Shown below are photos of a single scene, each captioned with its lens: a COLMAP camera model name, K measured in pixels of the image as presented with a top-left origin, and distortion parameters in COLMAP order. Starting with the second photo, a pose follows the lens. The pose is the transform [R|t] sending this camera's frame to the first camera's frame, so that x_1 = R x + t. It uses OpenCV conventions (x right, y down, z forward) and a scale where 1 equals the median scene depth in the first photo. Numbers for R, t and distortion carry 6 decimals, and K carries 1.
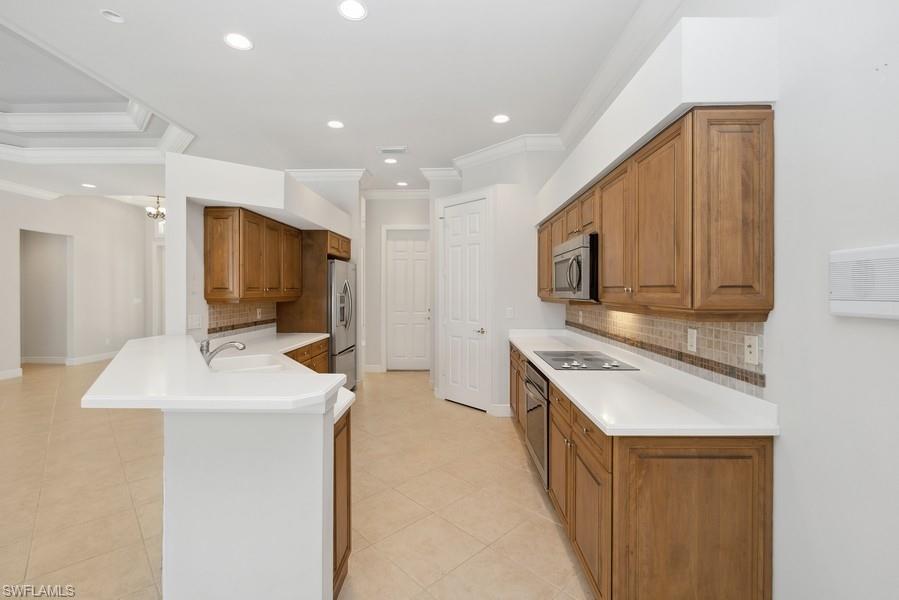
lens RADIAL K [[398.7, 0, 443.3], [0, 398.7, 292.7], [0, 0, 1]] dist [-0.003134, -0.001616]
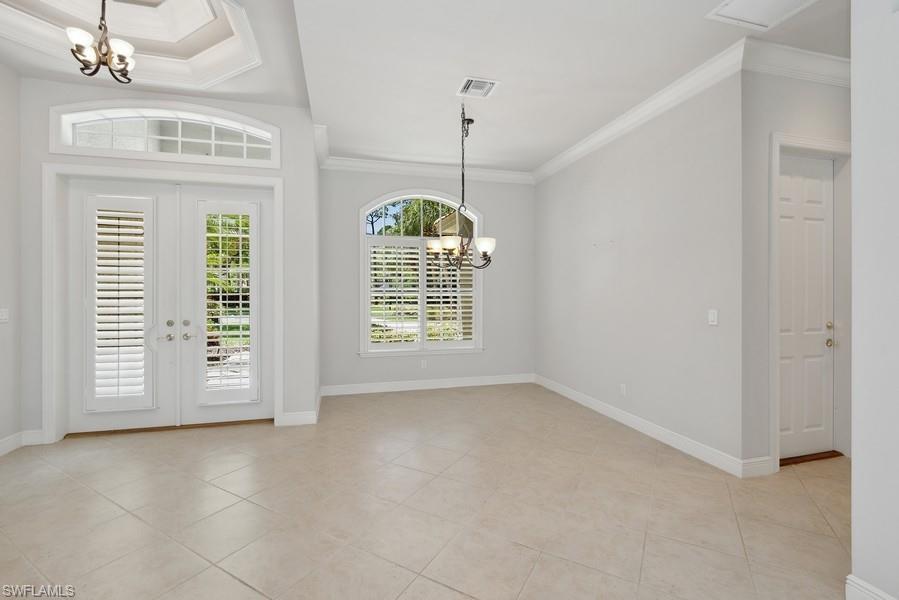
lens RADIAL K [[398.7, 0, 444.5], [0, 398.7, 296.2], [0, 0, 1]] dist [-0.003134, -0.001616]
pose [[0.956933, -0.006427, 0.290239, -1.402061], [0.006248, 0.999979, 0.001541, 0.009365], [-0.290243, 0.000339, 0.956953, 1.550616]]
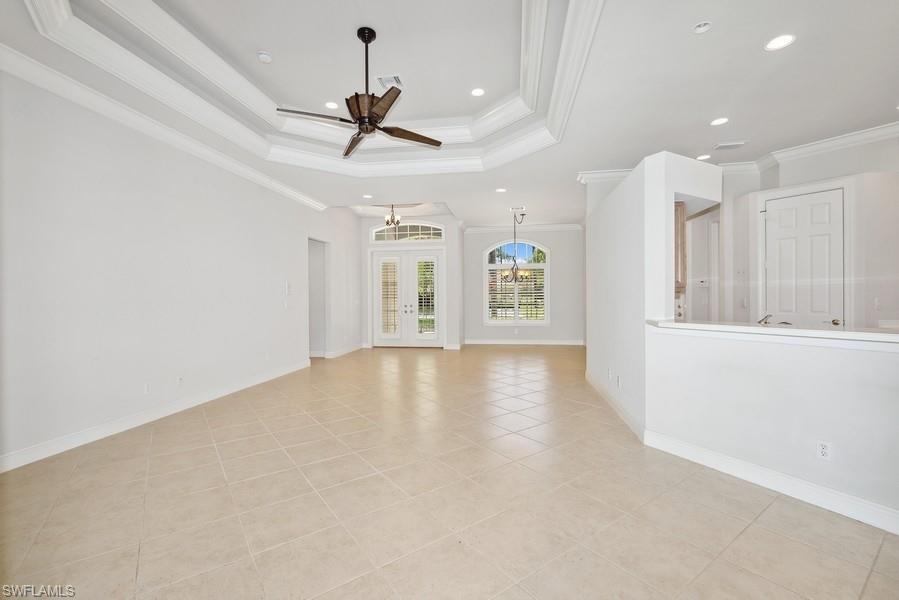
lens RADIAL K [[398.7, 0, 446.2], [0, 398.7, 303.1], [0, 0, 1]] dist [-0.003134, -0.001616]
pose [[0.991644, -0.006423, -0.128848, -1.126201], [0.006875, 0.999972, 0.003064, 0.059764], [0.128825, -0.003925, 0.991660, -0.162930]]
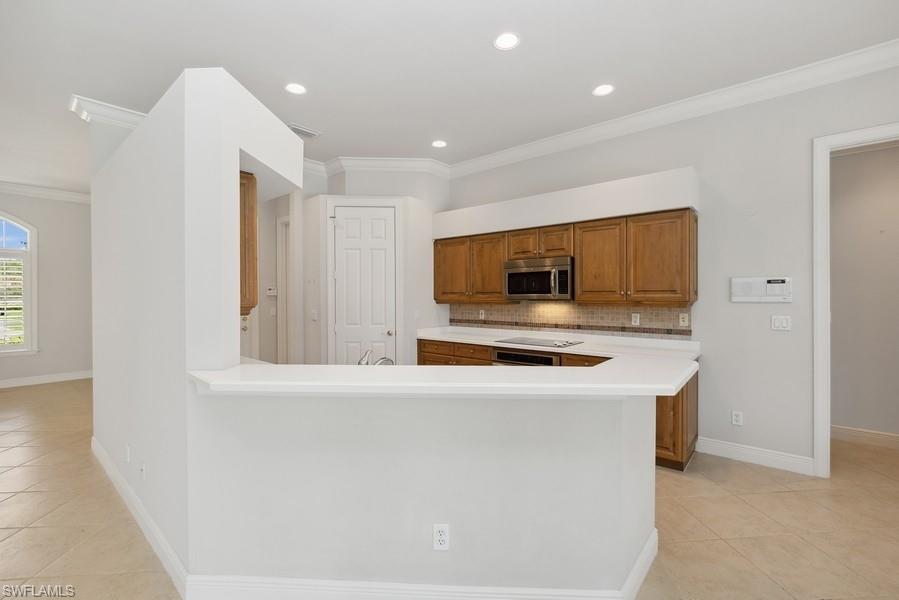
lens RADIAL K [[398.7, 0, 455.4], [0, 398.7, 299.7], [0, 0, 1]] dist [-0.003134, -0.001616]
pose [[0.626705, -0.010255, 0.779189, -0.932752], [0.007710, 0.999946, 0.006959, 0.003657], [-0.779218, 0.001646, 0.626751, 0.319214]]
